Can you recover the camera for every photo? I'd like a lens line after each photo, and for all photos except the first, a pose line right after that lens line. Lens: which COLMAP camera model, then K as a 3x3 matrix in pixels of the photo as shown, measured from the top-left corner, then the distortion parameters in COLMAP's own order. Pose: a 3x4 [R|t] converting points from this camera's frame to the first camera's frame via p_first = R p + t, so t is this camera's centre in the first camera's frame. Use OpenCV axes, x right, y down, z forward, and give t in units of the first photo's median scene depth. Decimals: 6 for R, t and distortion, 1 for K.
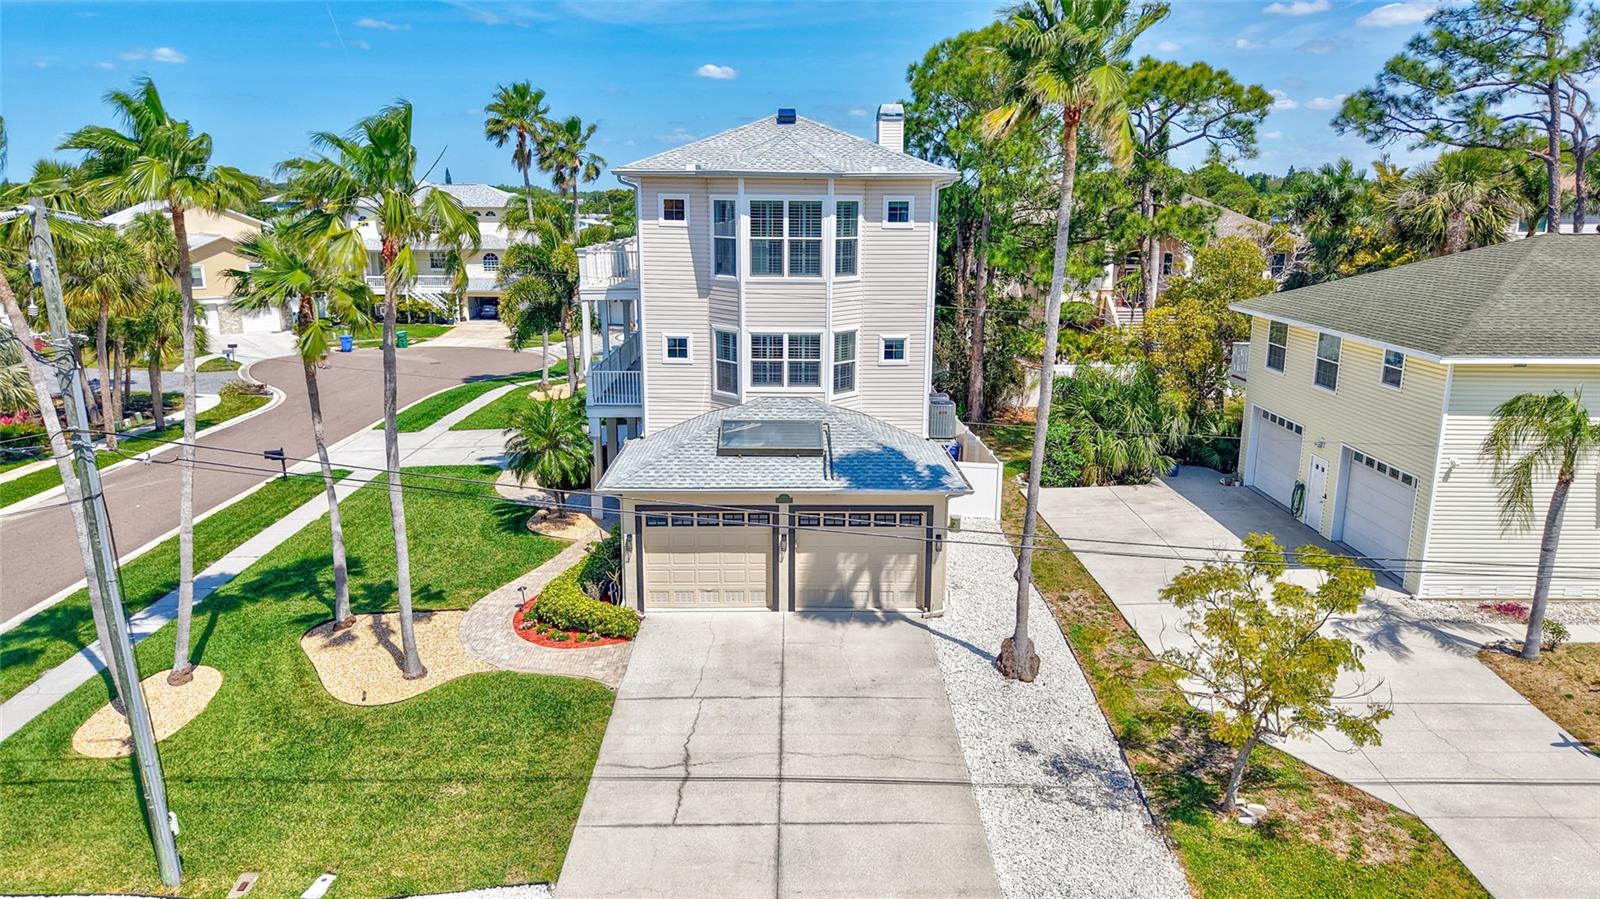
lens RADIAL K [[1073.2, 0, 800.0], [0, 1073.2, 449.5], [0, 0, 1]] dist [0.049168, -0.062024]
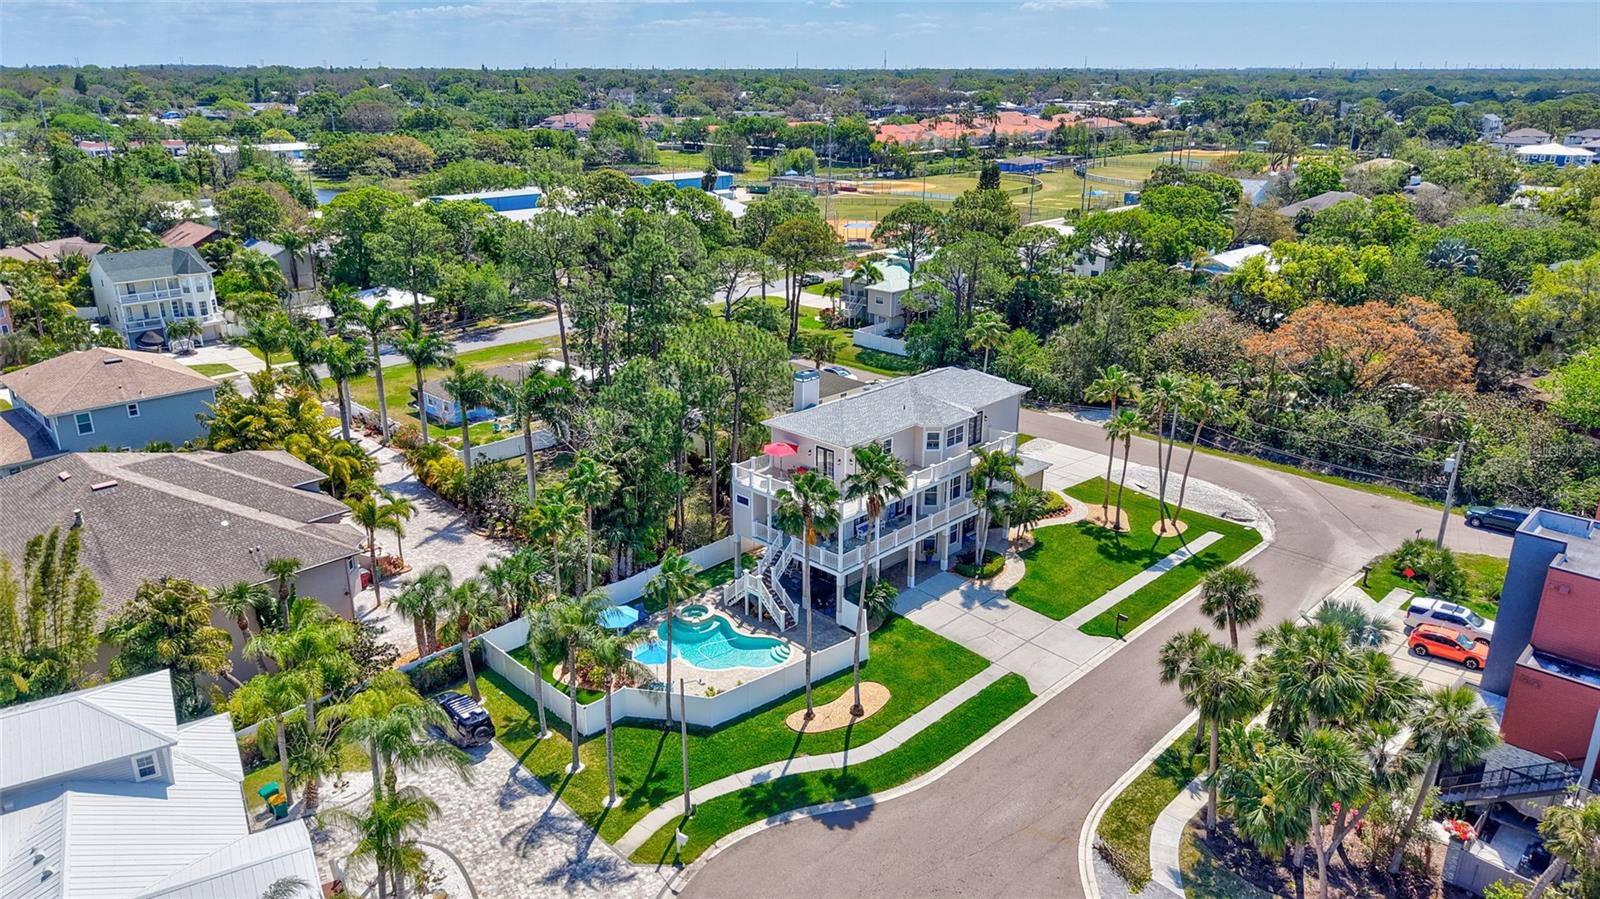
lens RADIAL K [[1072.0, 0, 799.3], [0, 1072.0, 446.4], [0, 0, 1]] dist [0.017153, -0.007403]
pose [[-0.702274, -0.231903, 0.673077, -1.768159], [0.160838, 0.869328, 0.467333, -1.617777], [-0.693500, 0.436452, -0.573207, 3.221952]]
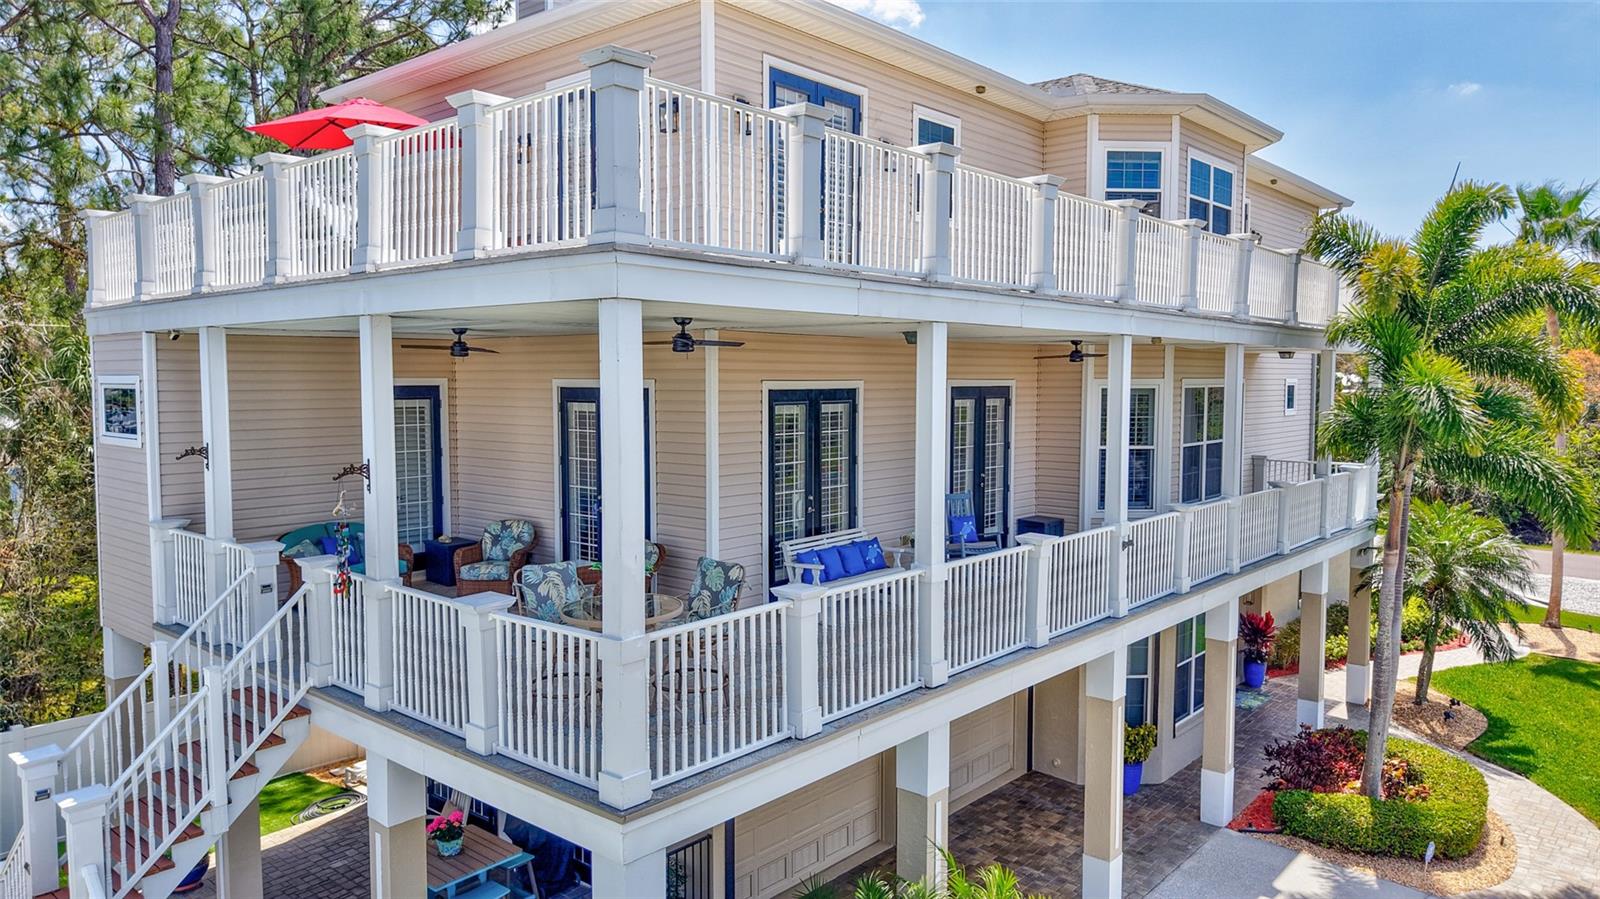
lens RADIAL K [[1083.6, 0, 803.2], [0, 1083.6, 447.2], [0, 0, 1]] dist [0.044197, -0.057762]
pose [[-0.744786, -0.049036, 0.665499, -0.446695], [0.146921, 0.960774, 0.235219, -0.339663], [-0.650928, 0.272963, -0.708367, 2.005332]]
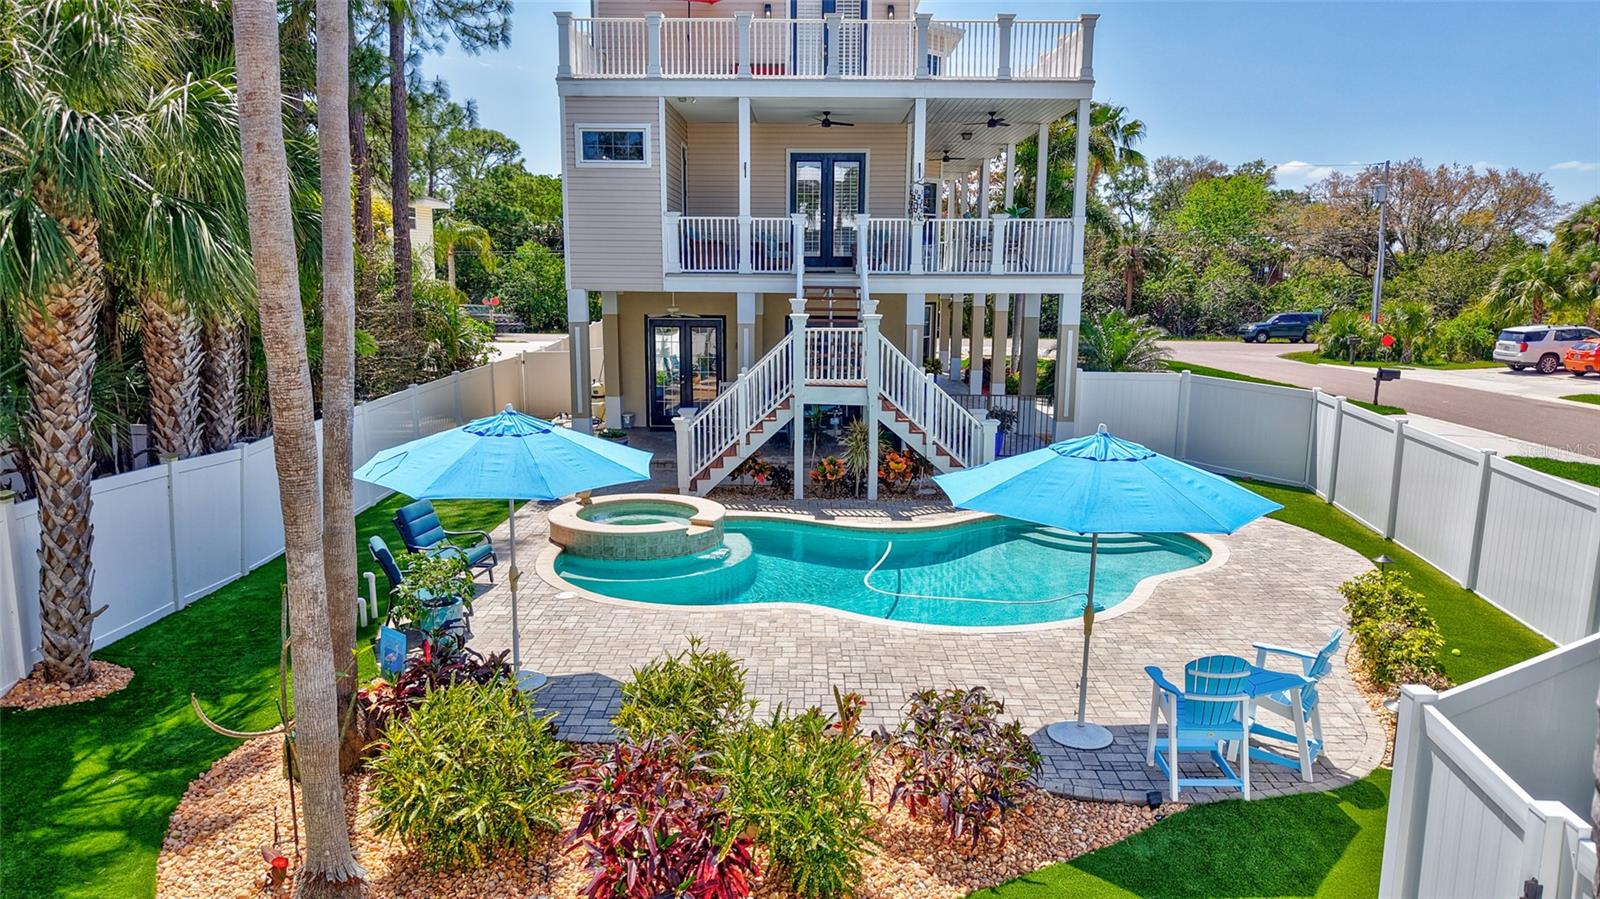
lens RADIAL K [[1066.0, 0, 796.0], [0, 1066.0, 460.4], [0, 0, 1]] dist [0.037500, -0.045268]
pose [[-0.999588, -0.014177, 0.024948, -0.069726], [-0.003270, 0.920041, 0.391809, -0.379540], [-0.028508, 0.391566, -0.919708, 2.623962]]
